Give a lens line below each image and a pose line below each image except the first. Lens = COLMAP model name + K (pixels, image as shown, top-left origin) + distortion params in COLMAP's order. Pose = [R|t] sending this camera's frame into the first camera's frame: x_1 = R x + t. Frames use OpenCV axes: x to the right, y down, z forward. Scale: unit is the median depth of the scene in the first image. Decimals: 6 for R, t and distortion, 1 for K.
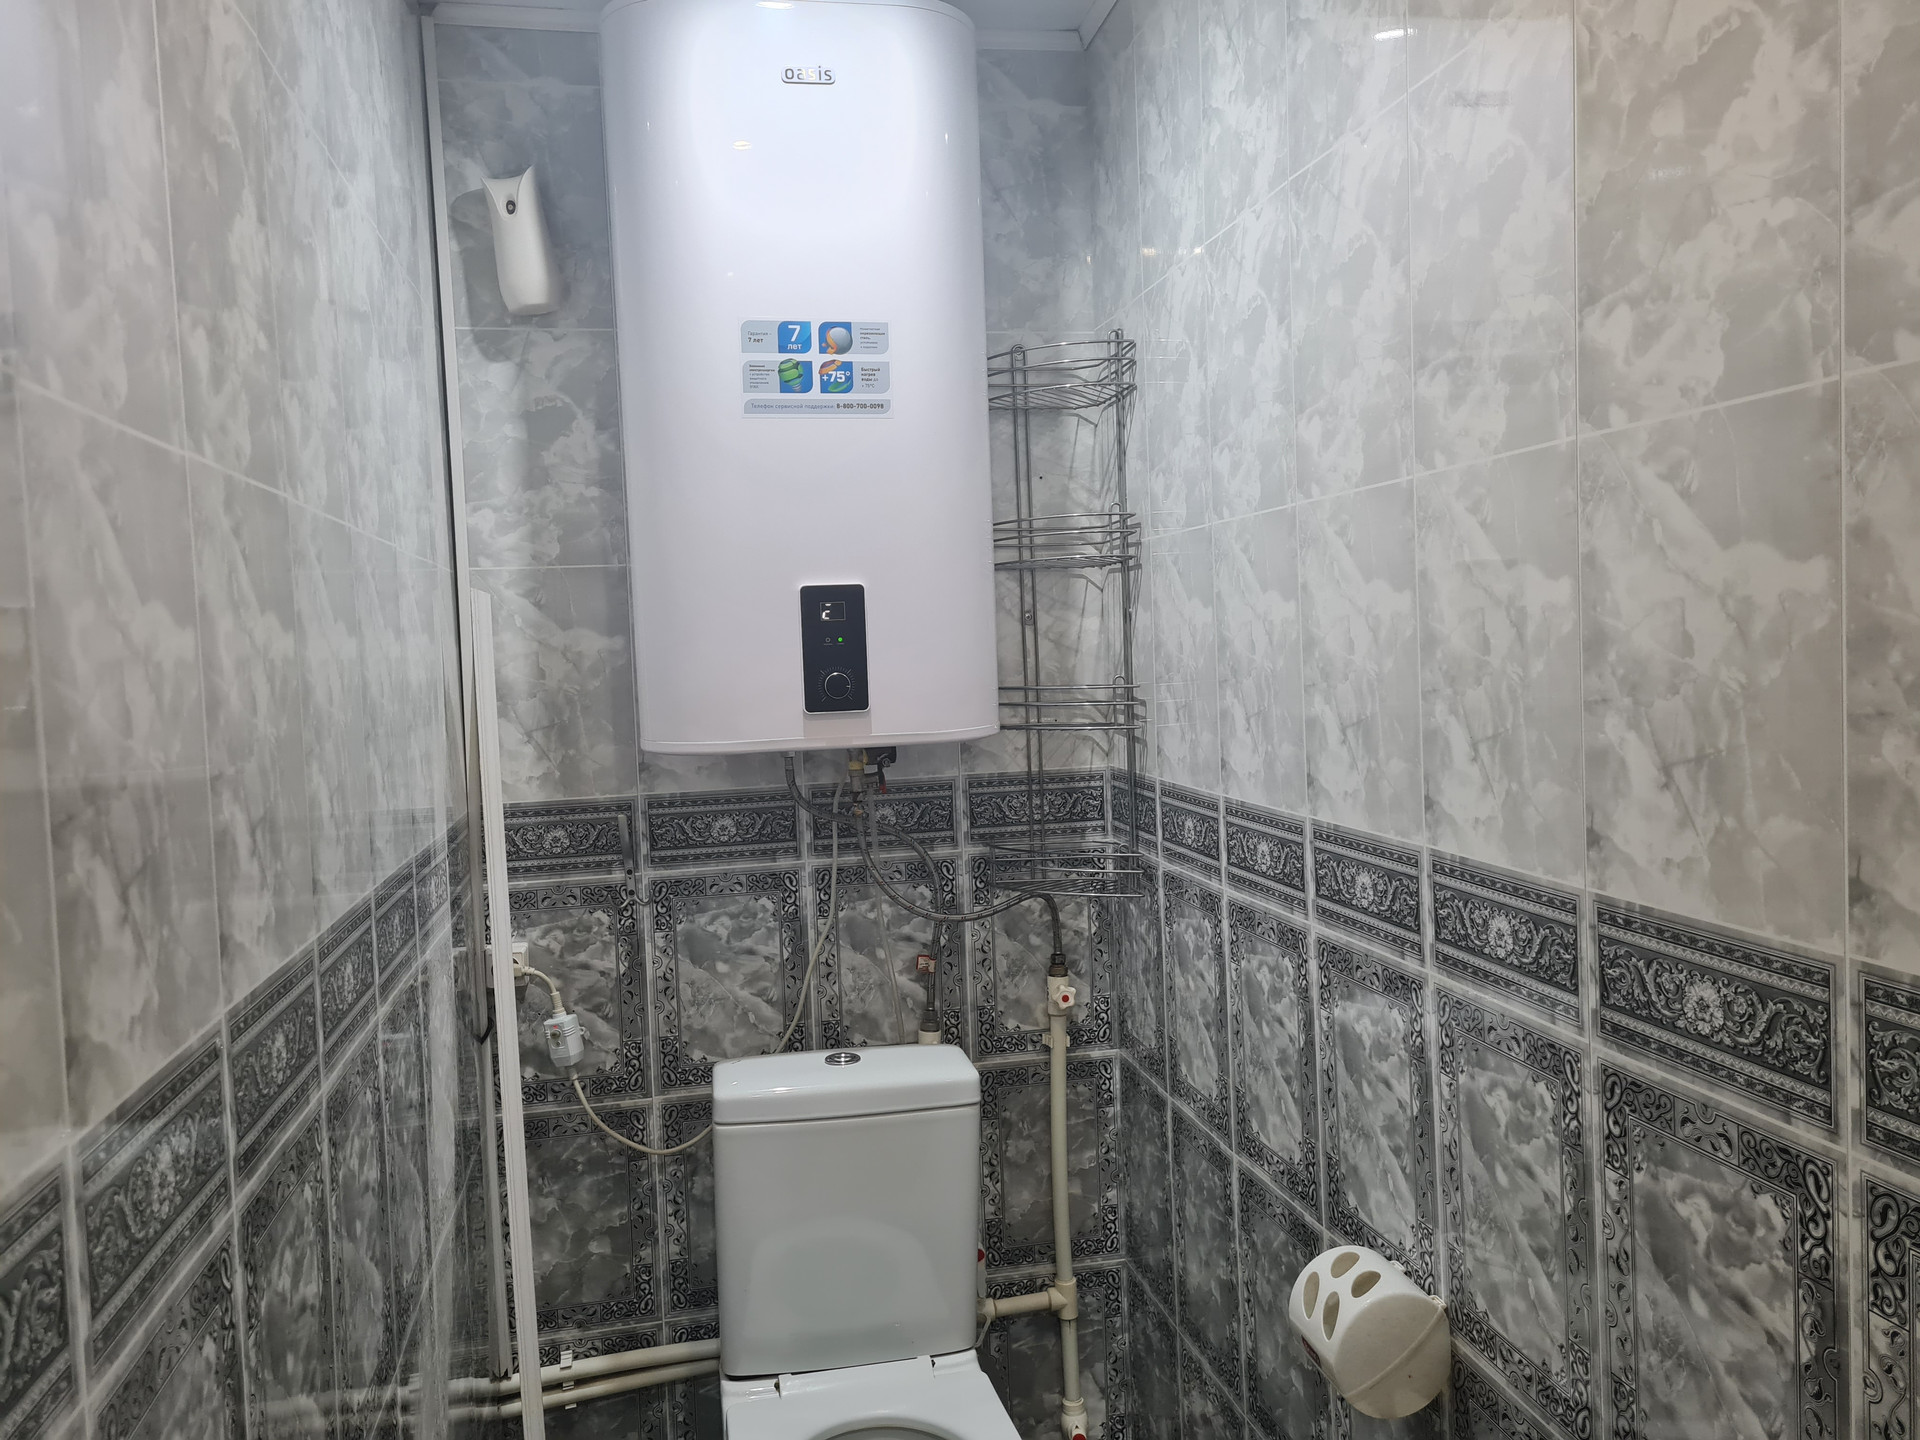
lens RADIAL K [[1413.3, 0, 956.3], [0, 1413.3, 725.5], [0, 0, 1]] dist [0.043586, -0.048684]
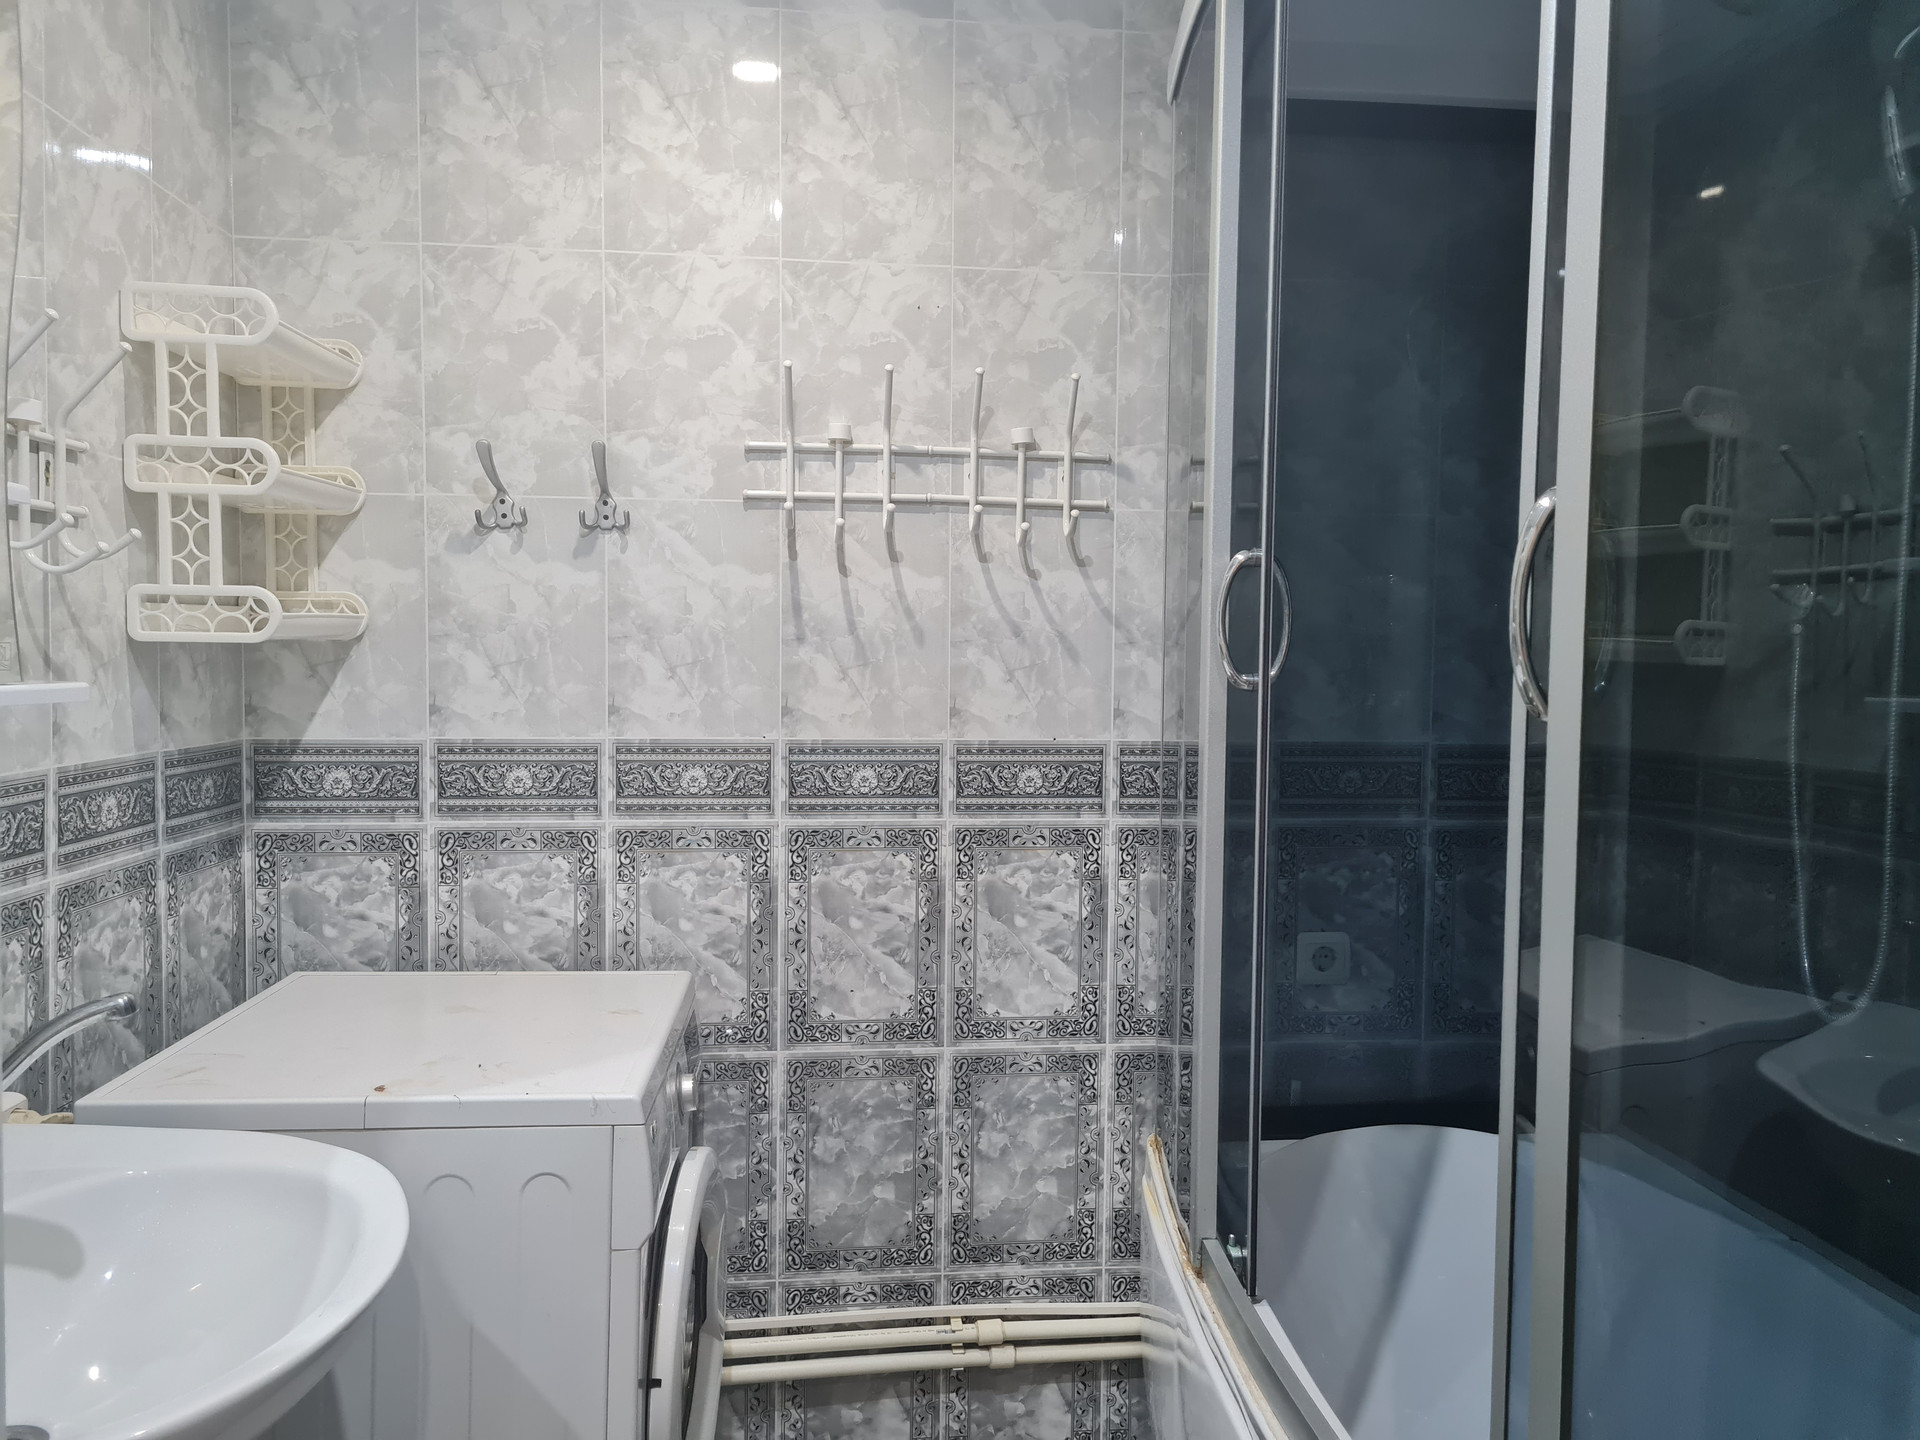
lens RADIAL K [[1413.3, 0, 956.3], [0, 1413.3, 725.5], [0, 0, 1]] dist [0.043586, -0.048684]
pose [[0.115914, -0.015157, 0.993144, -1.555722], [0.046828, 0.998855, 0.009779, 0.115931], [-0.992155, 0.045373, 0.116491, 0.372668]]
